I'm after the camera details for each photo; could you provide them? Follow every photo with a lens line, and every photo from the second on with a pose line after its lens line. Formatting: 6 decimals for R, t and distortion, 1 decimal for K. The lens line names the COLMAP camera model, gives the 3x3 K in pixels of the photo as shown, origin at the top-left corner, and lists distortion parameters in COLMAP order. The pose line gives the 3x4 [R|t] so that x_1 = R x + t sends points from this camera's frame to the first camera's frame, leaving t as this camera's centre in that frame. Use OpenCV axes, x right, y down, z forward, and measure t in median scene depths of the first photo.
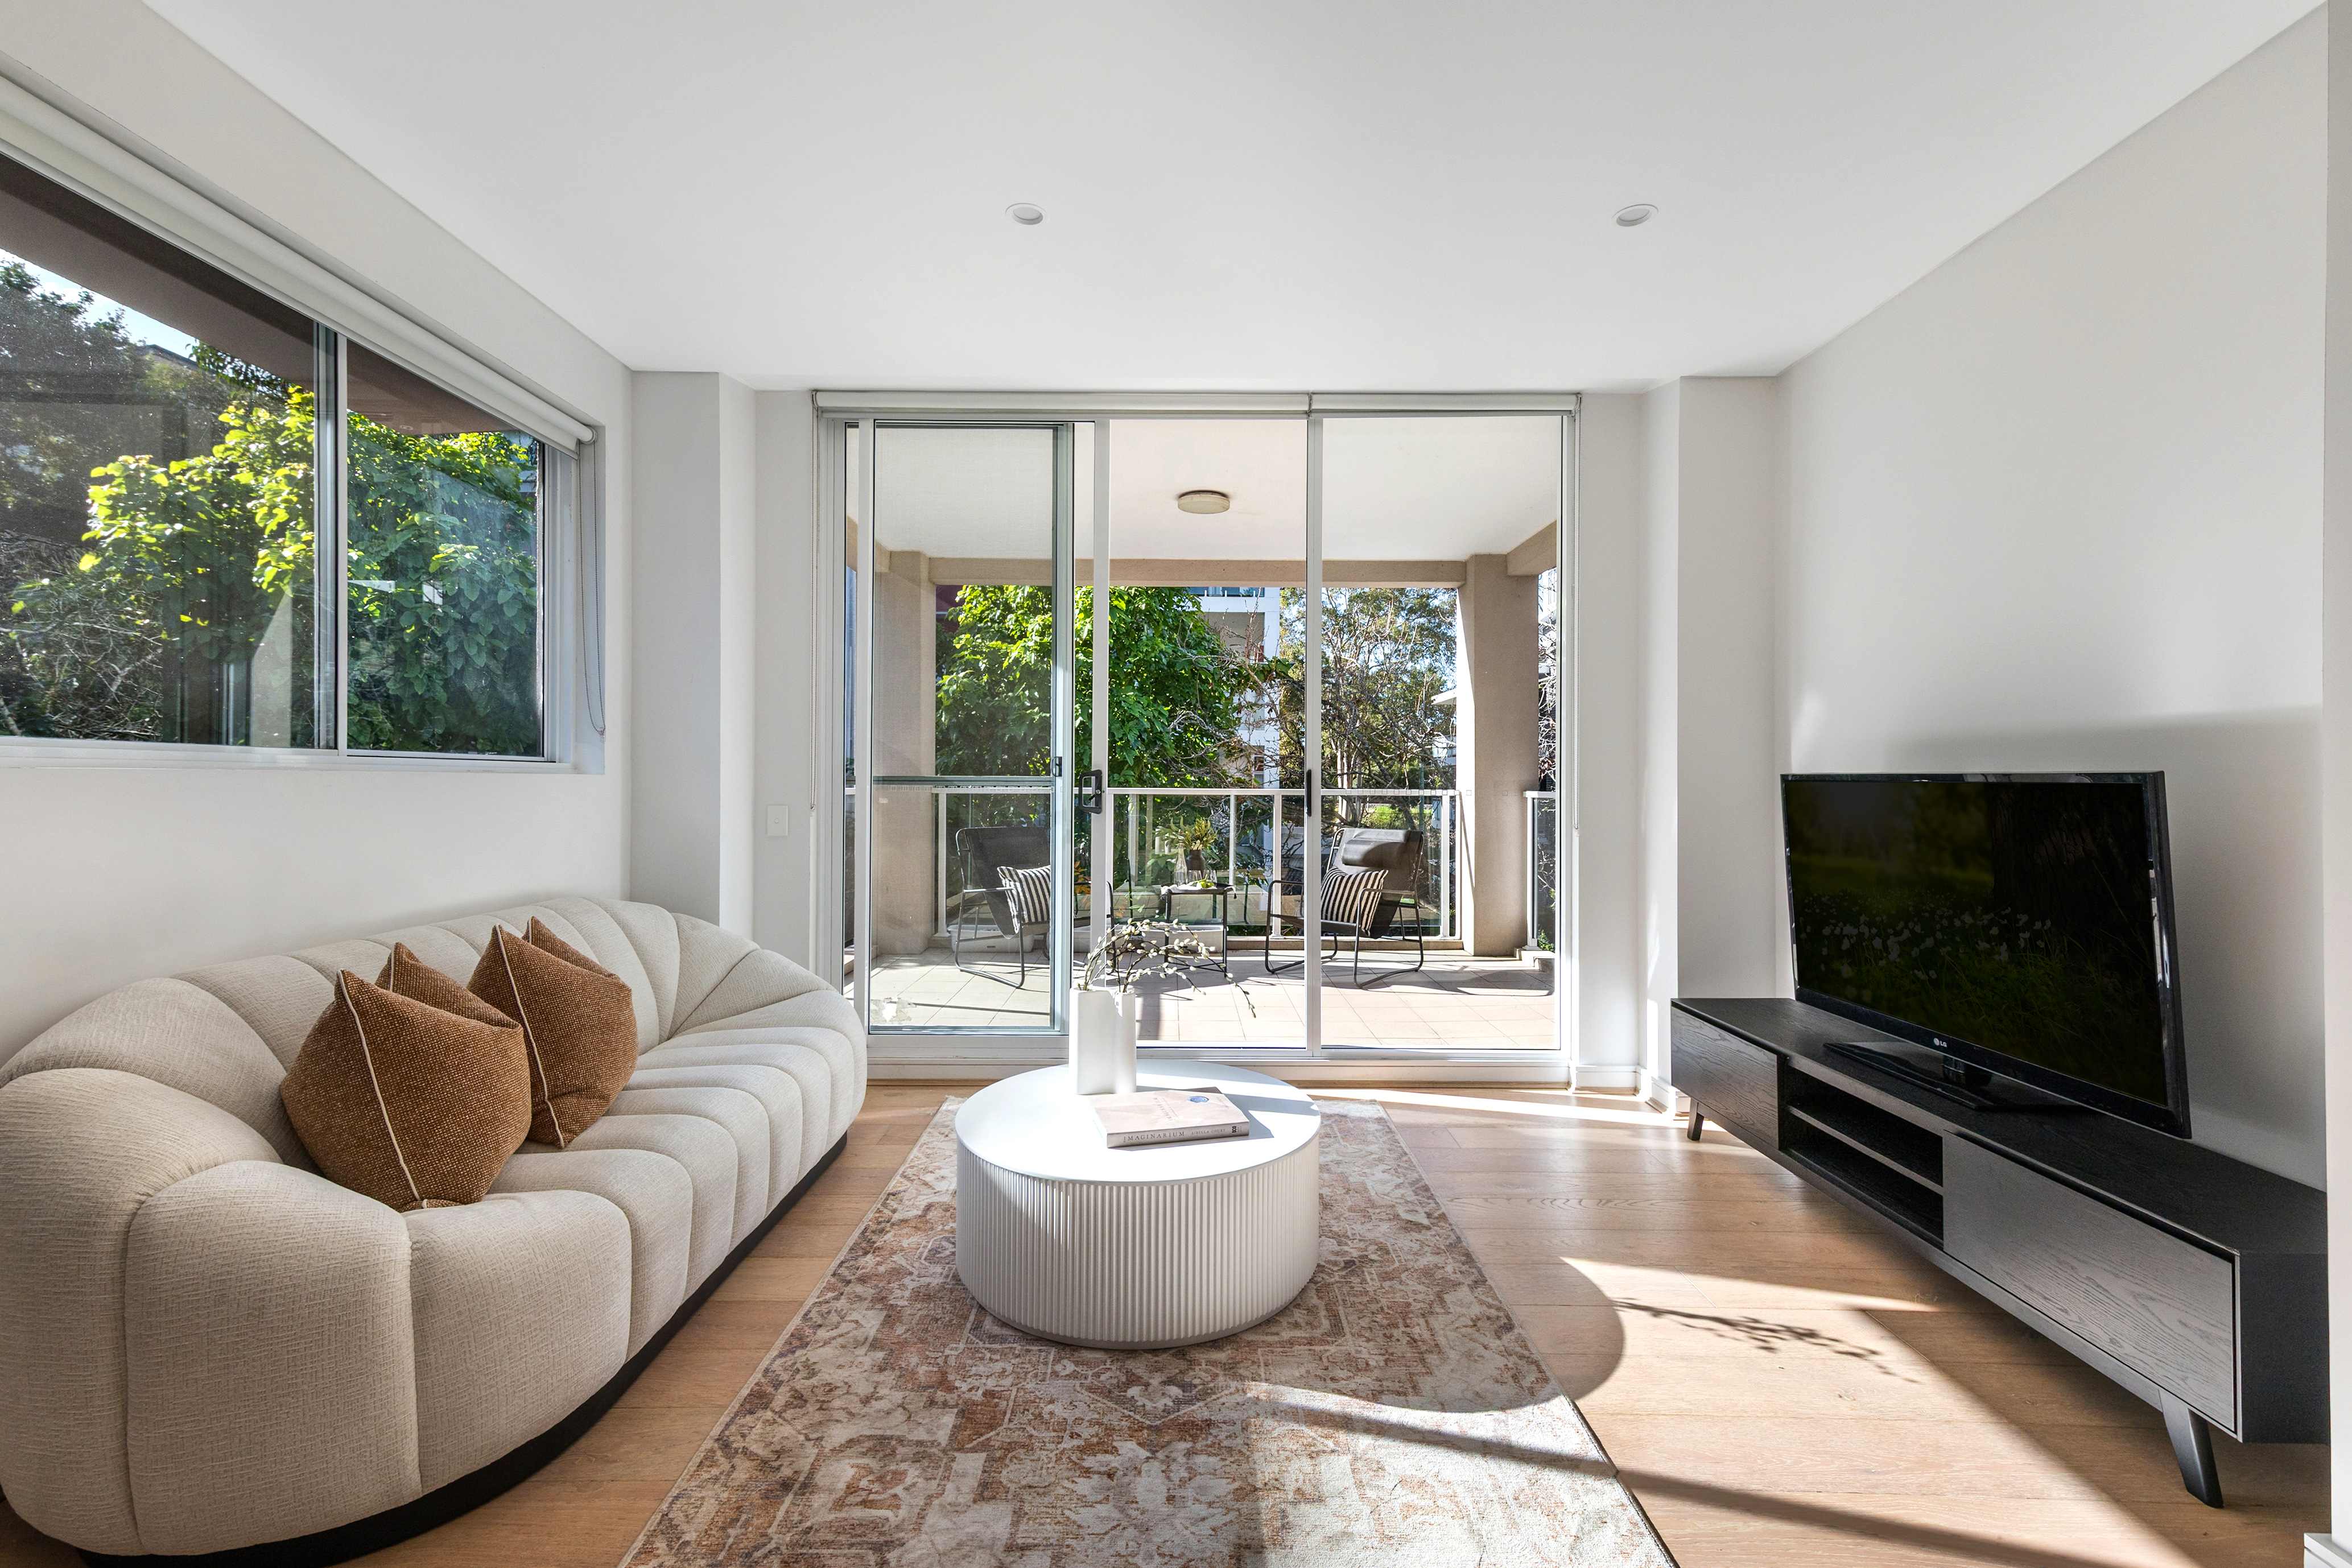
lens RADIAL K [[957.6, 0, 1178.5], [0, 957.6, 776.8], [0, 0, 1]] dist [0.003433, 0.000537]
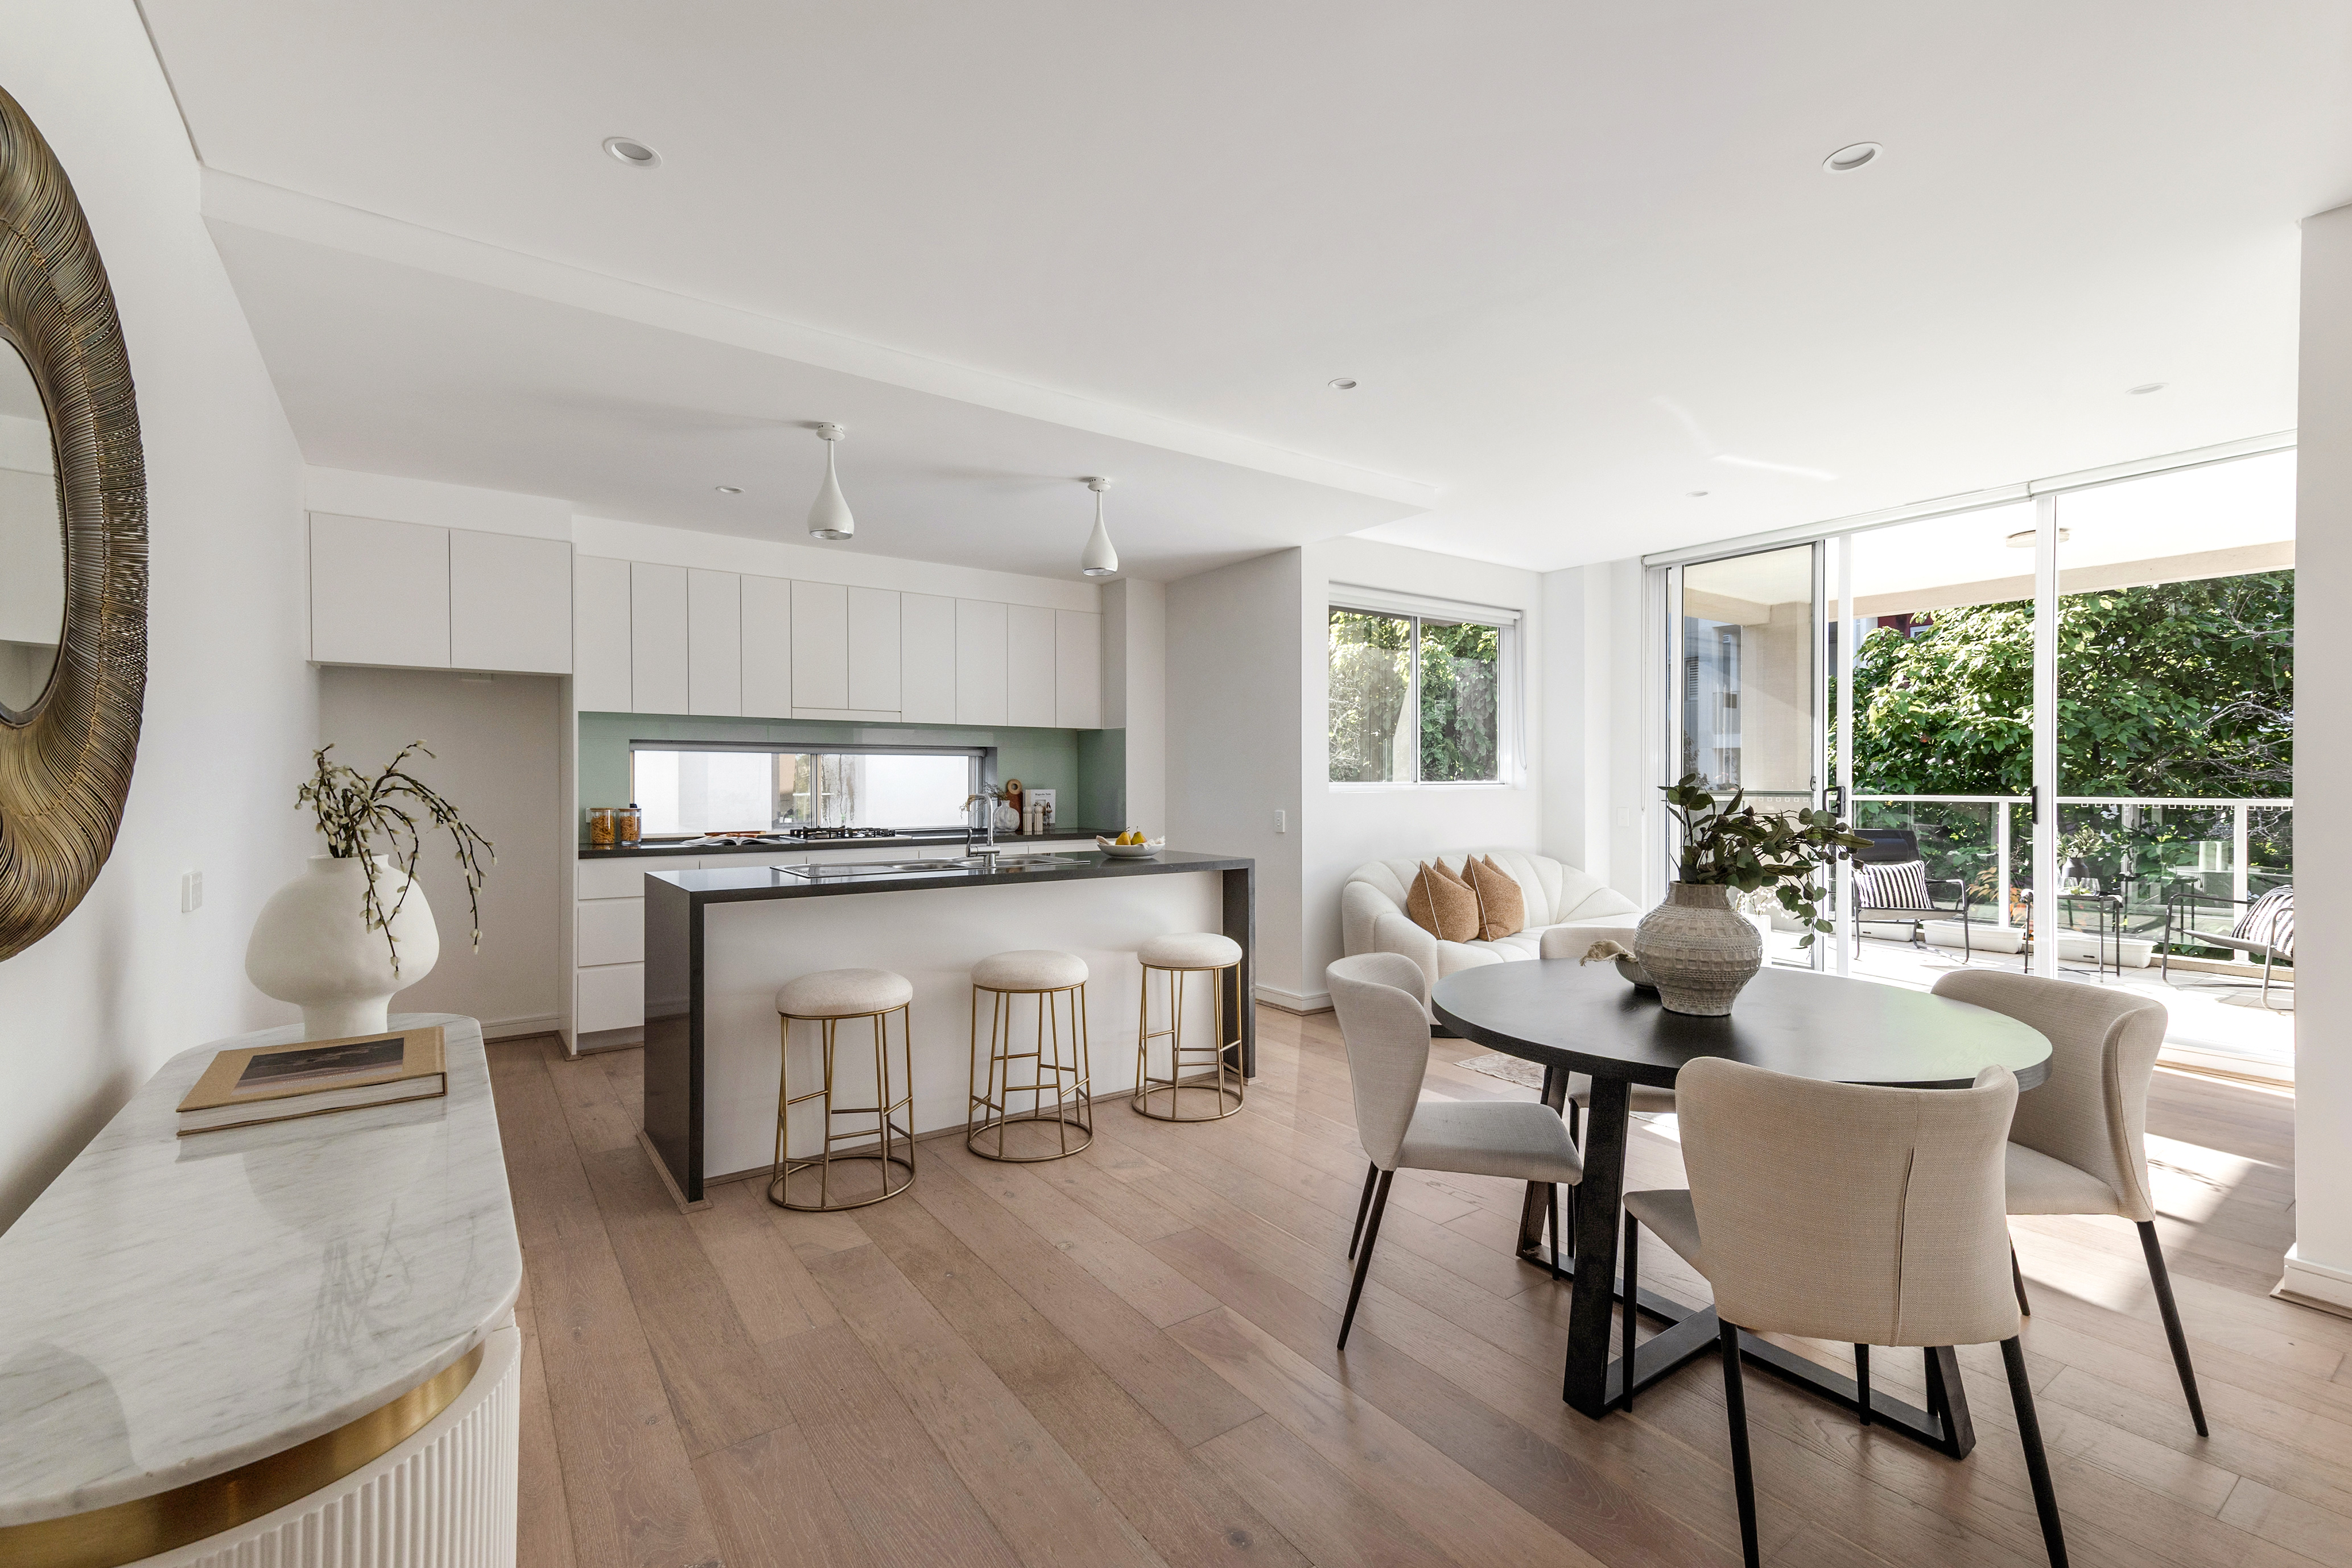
lens RADIAL K [[1007.1, 0, 1174.9], [0, 1007.1, 780.4], [0, 0, 1]] dist [0.003745, 0.000345]
pose [[0.569325, -0.005436, -0.822095, 0.578265], [0.007285, 0.999972, -0.001567, -0.020826], [0.822080, -0.005097, 0.569349, -0.642448]]
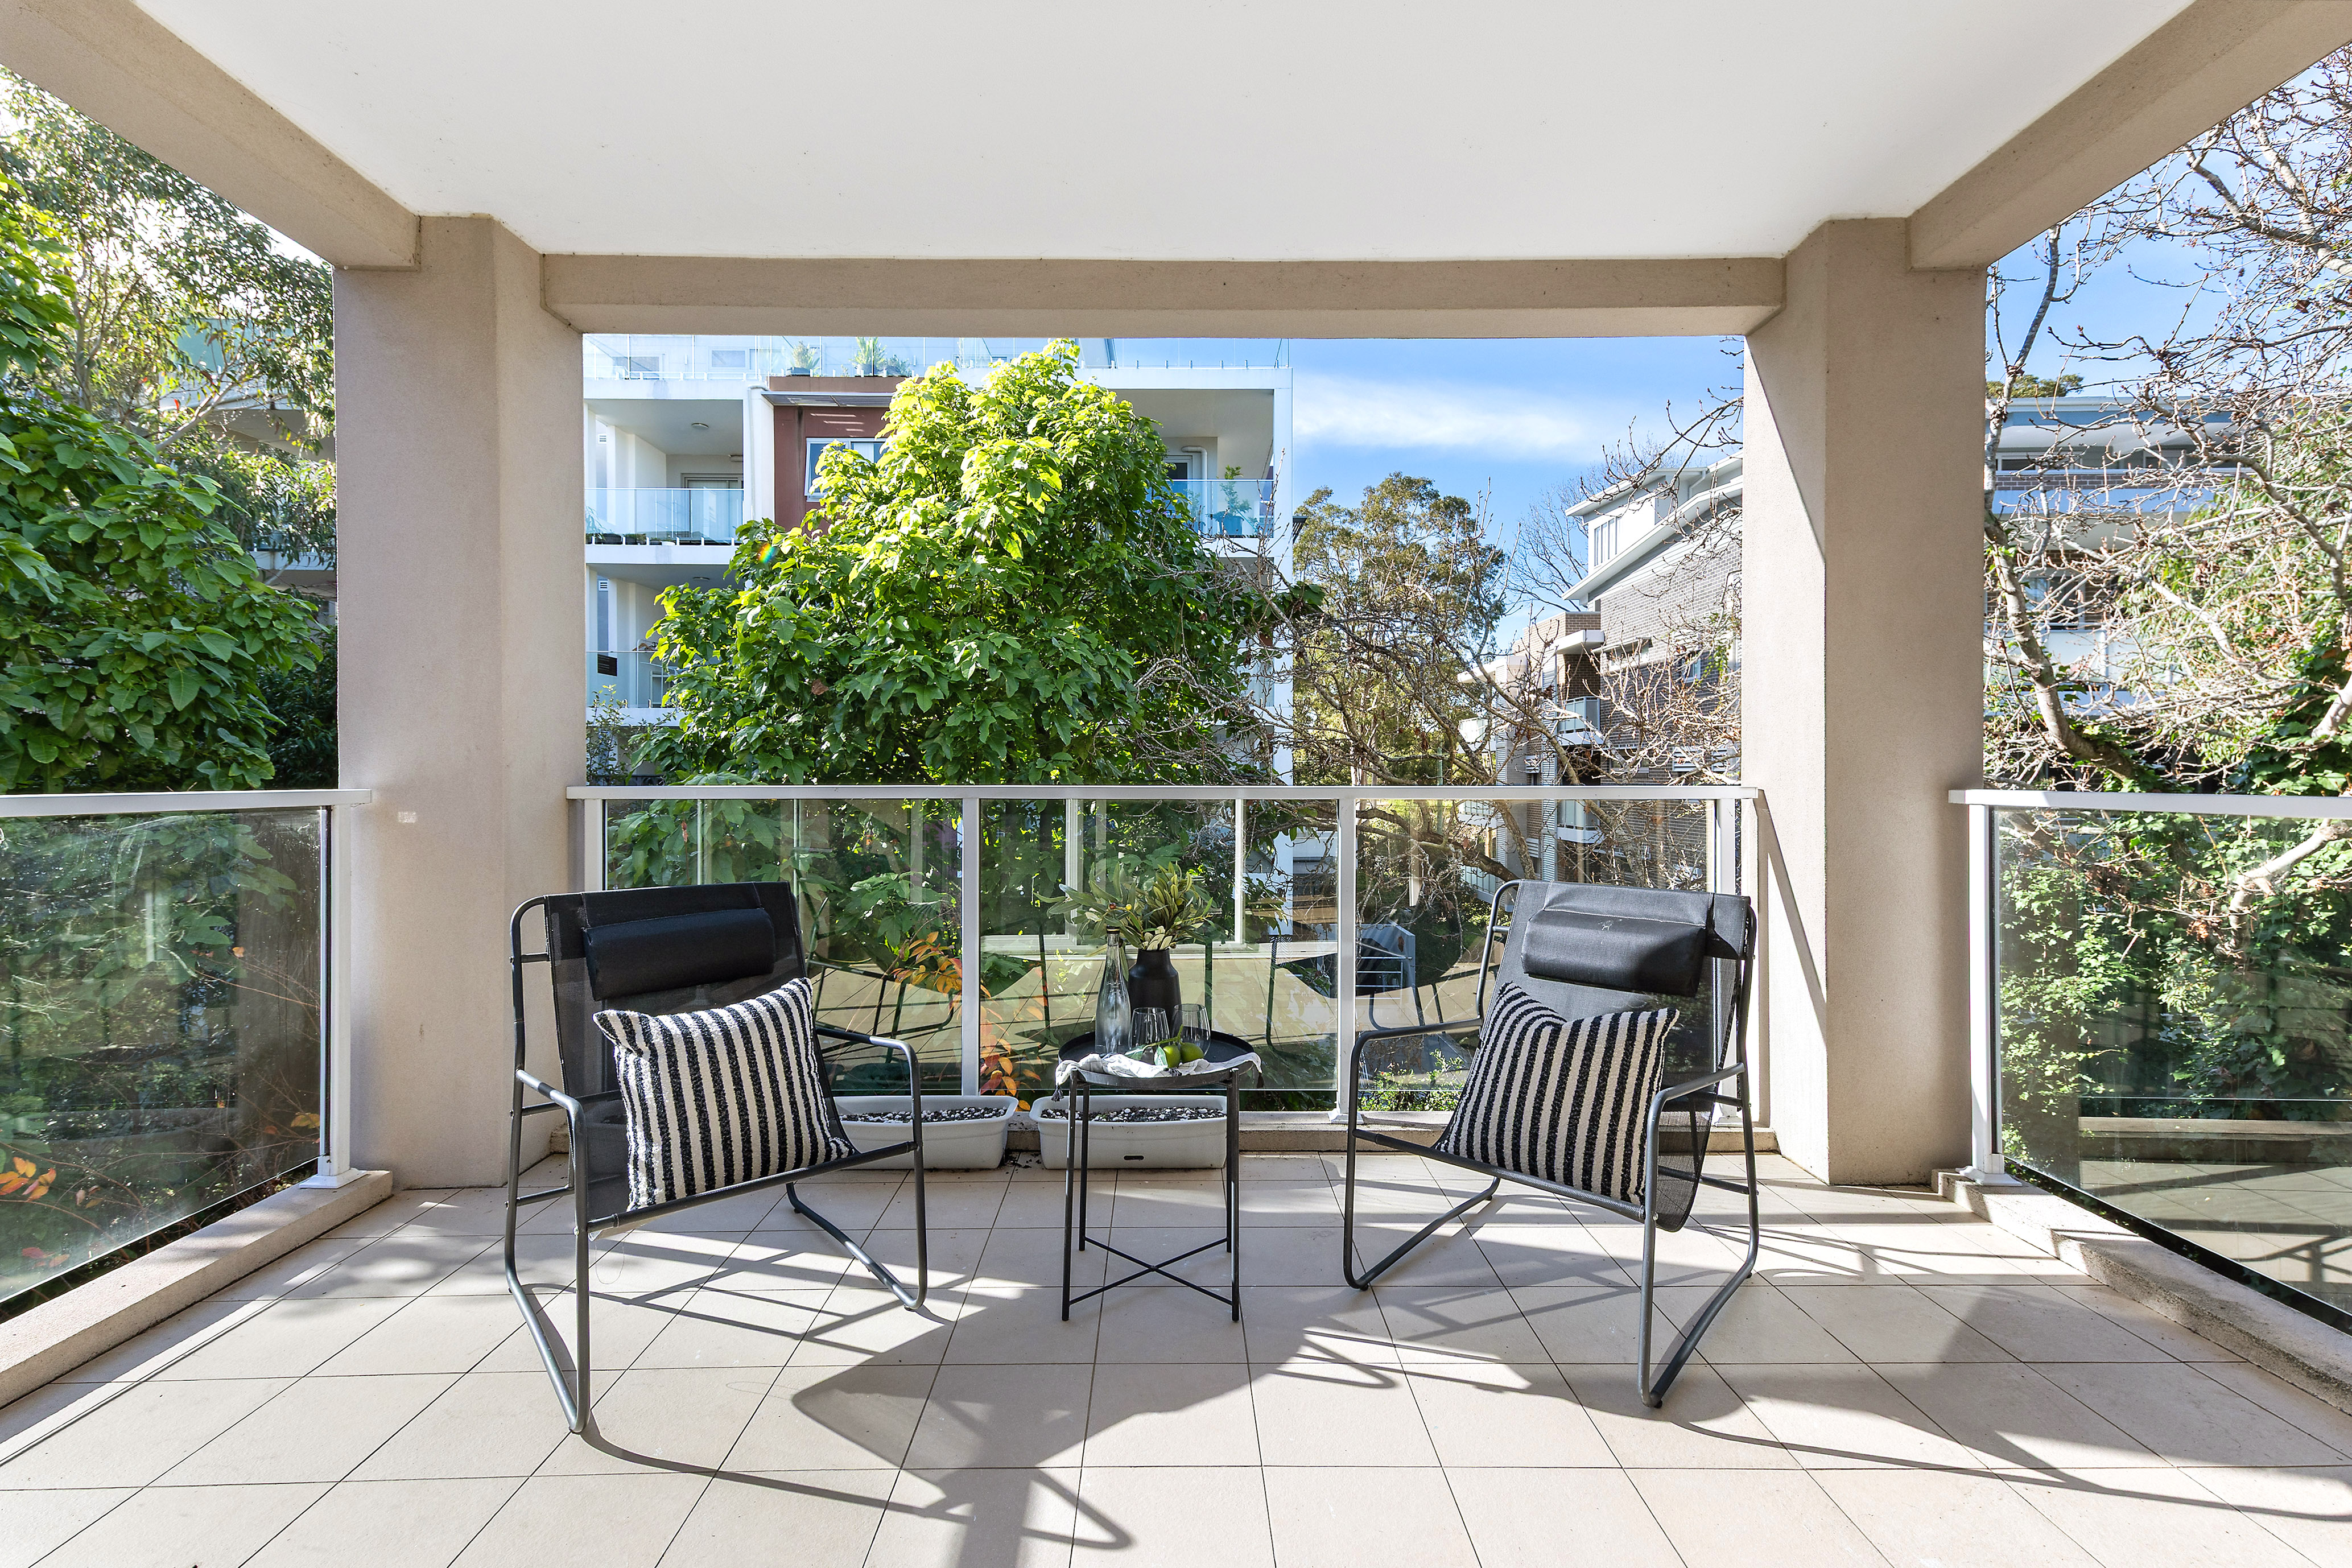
lens RADIAL K [[1007.1, 0, 1174.7], [0, 1007.1, 782.5], [0, 0, 1]] dist [0.003745, 0.000345]
pose [[0.999972, -0.007475, 0.000605, 0.041617], [0.007466, 0.999876, 0.013886, 0.007752], [-0.000709, -0.013881, 0.999903, 1.010057]]
